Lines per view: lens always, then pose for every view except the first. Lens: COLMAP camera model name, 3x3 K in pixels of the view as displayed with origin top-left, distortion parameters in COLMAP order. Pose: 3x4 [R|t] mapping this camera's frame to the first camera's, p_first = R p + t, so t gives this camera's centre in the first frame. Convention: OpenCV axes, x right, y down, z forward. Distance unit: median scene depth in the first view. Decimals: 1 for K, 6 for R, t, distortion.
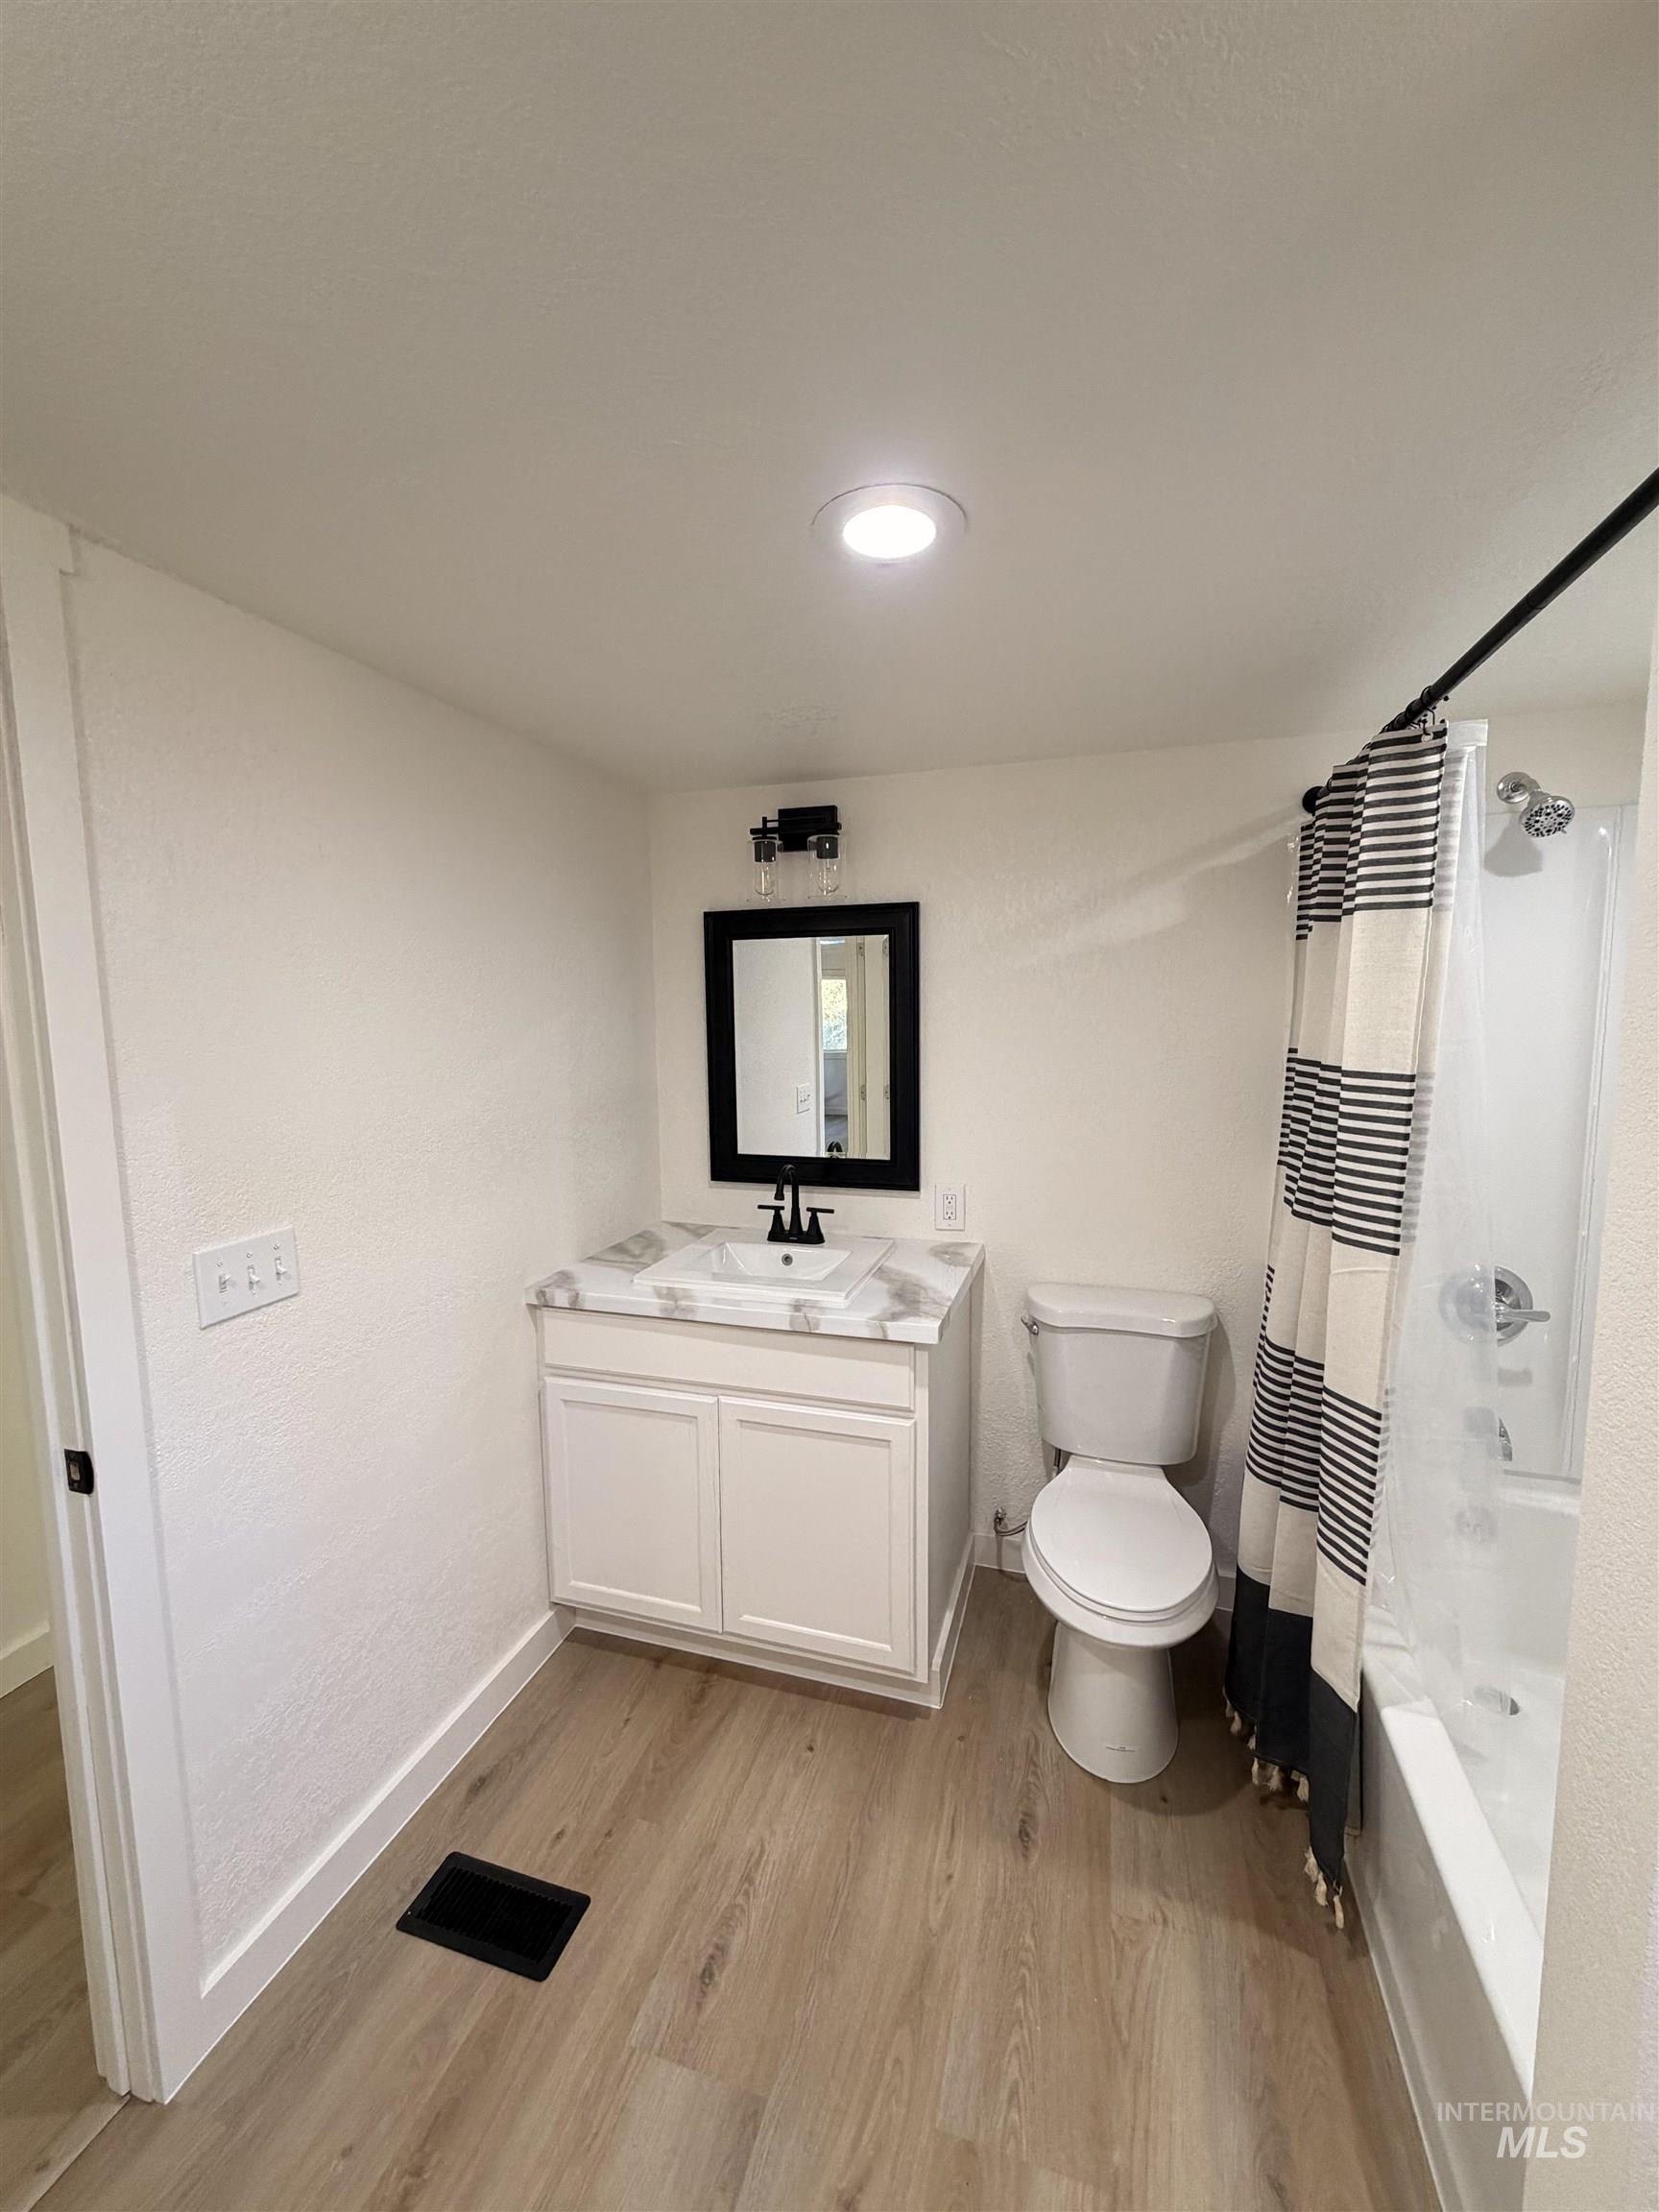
lens RADIAL K [[883.3, 0, 828.0], [0, 883.3, 1102.7], [0, 0, 1]] dist [0.001993, 0.000140]
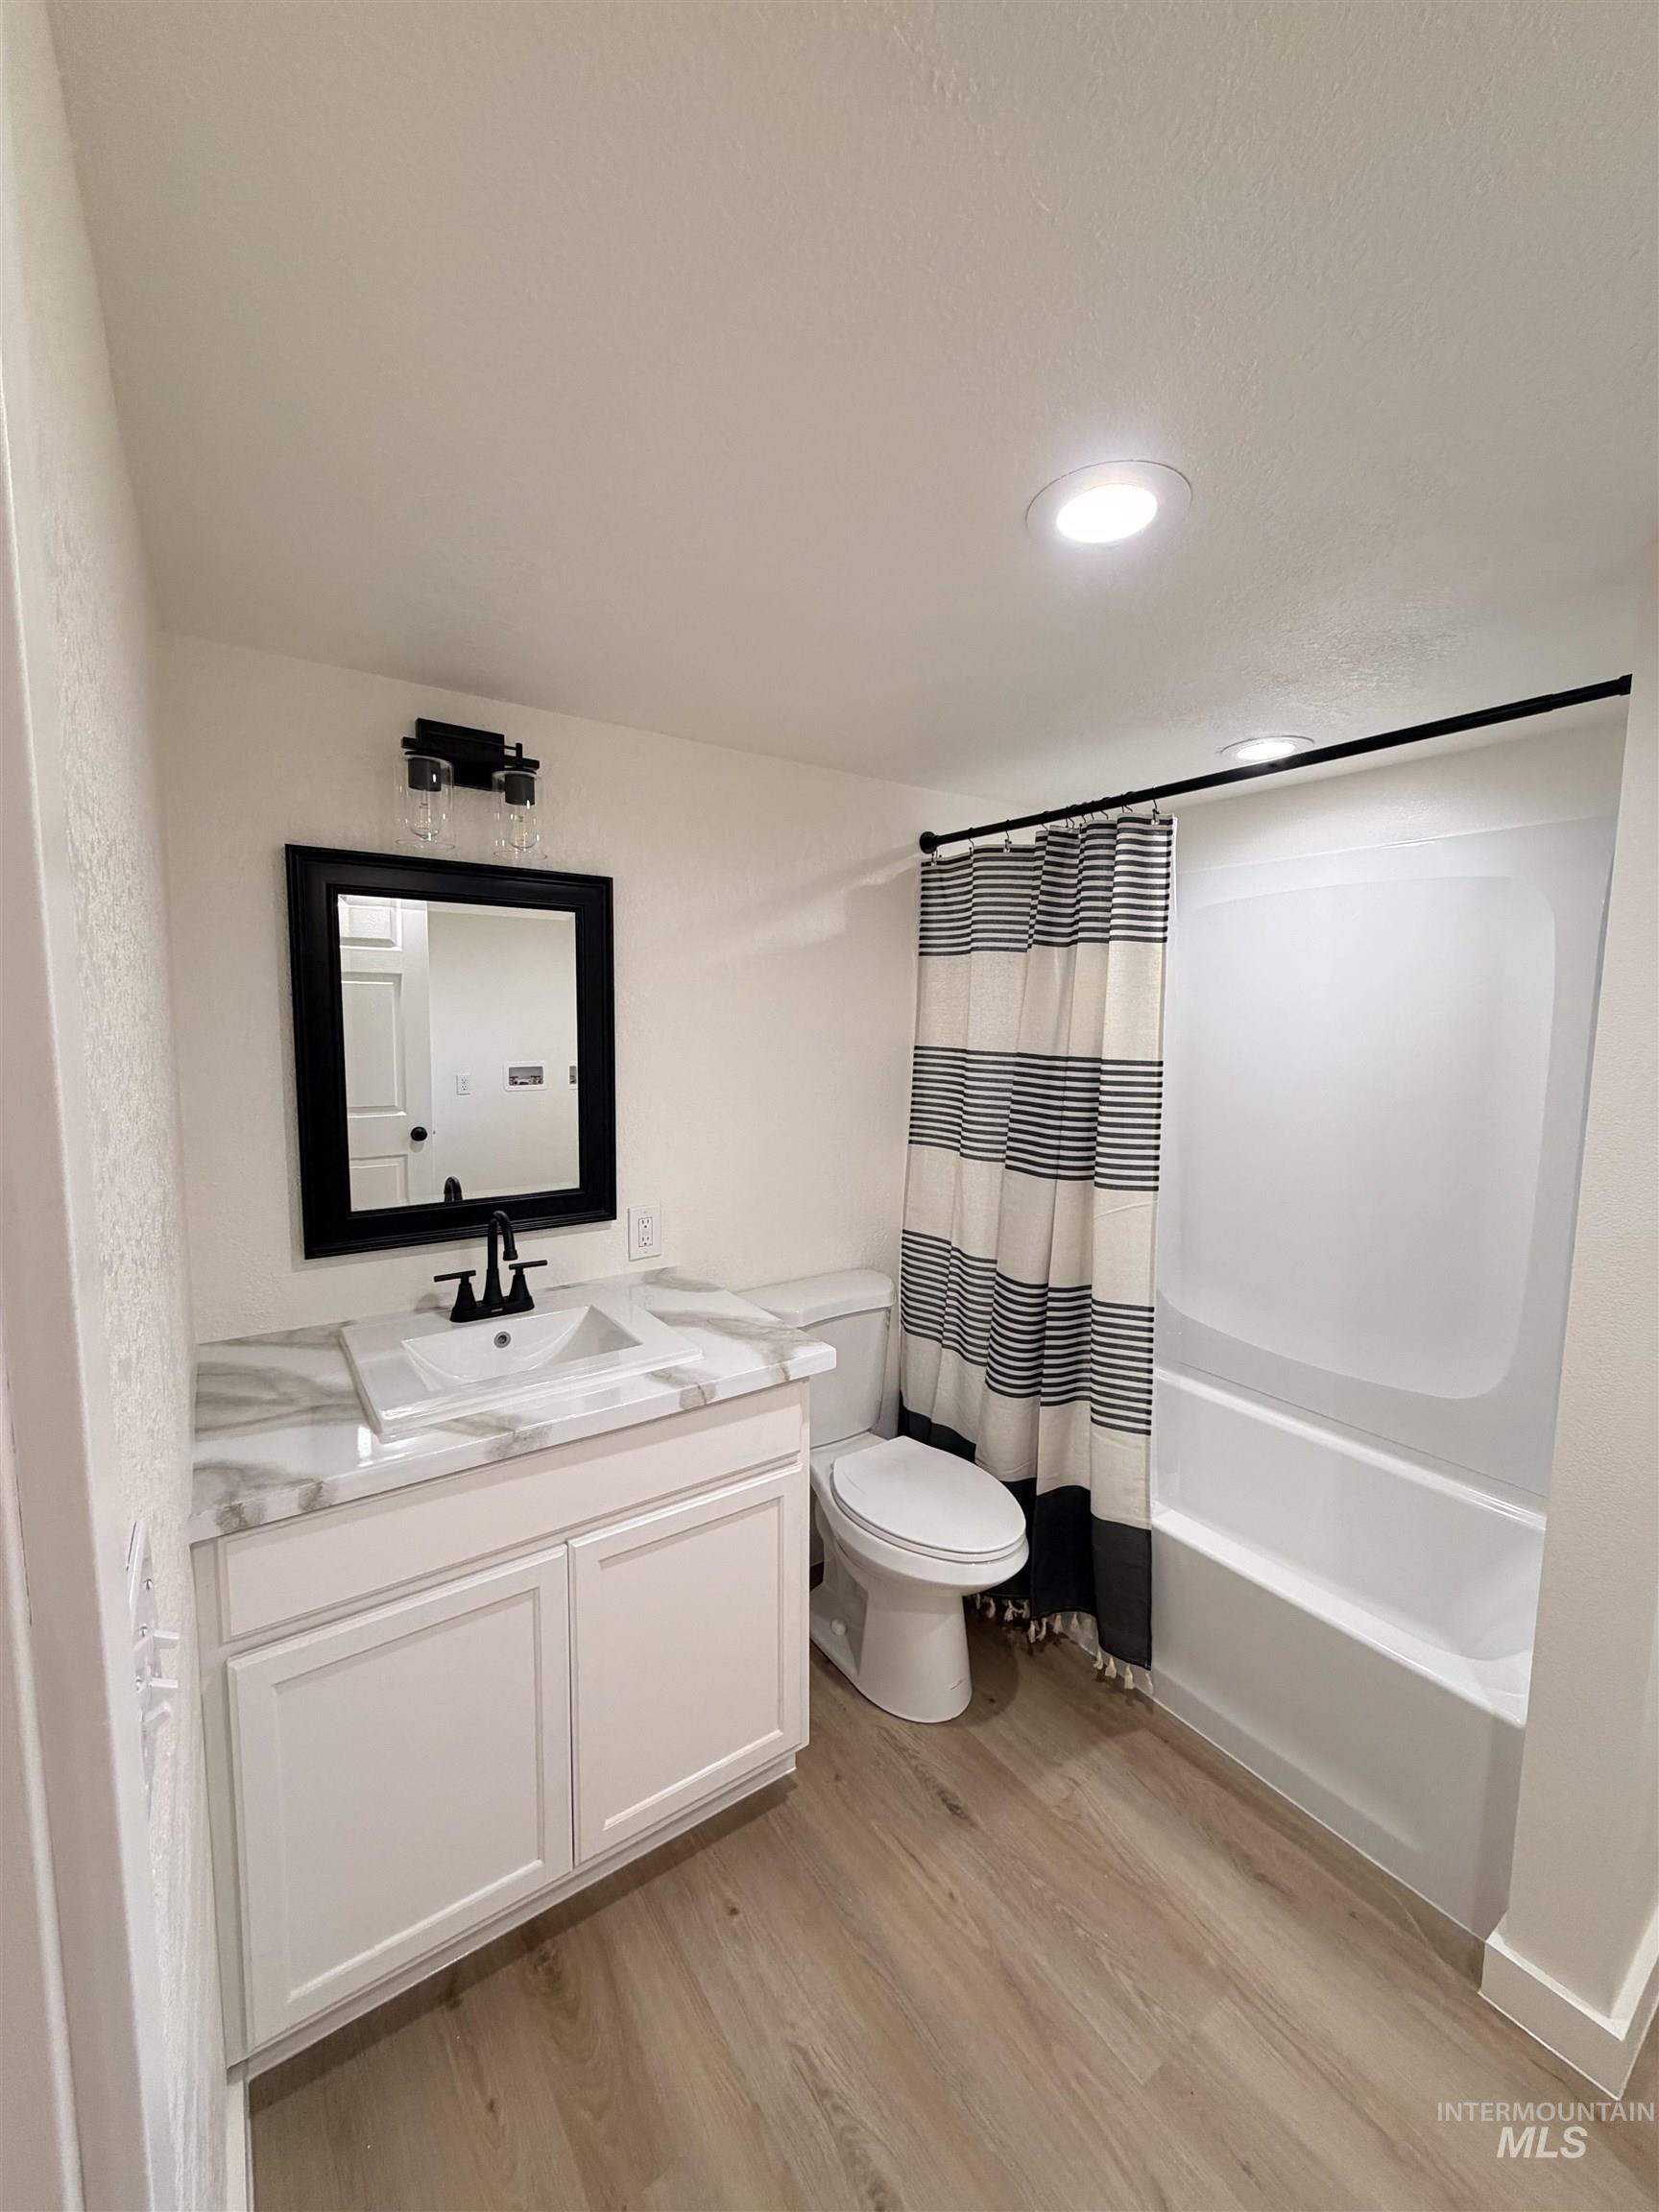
lens RADIAL K [[883.3, 0, 828.0], [0, 883.3, 1102.7], [0, 0, 1]] dist [0.001993, 0.000140]
pose [[0.611537, -0.060269, 0.788917, -0.547999], [0.065498, 0.997528, 0.025434, -0.025472], [-0.788500, 0.036119, 0.613973, 0.394112]]
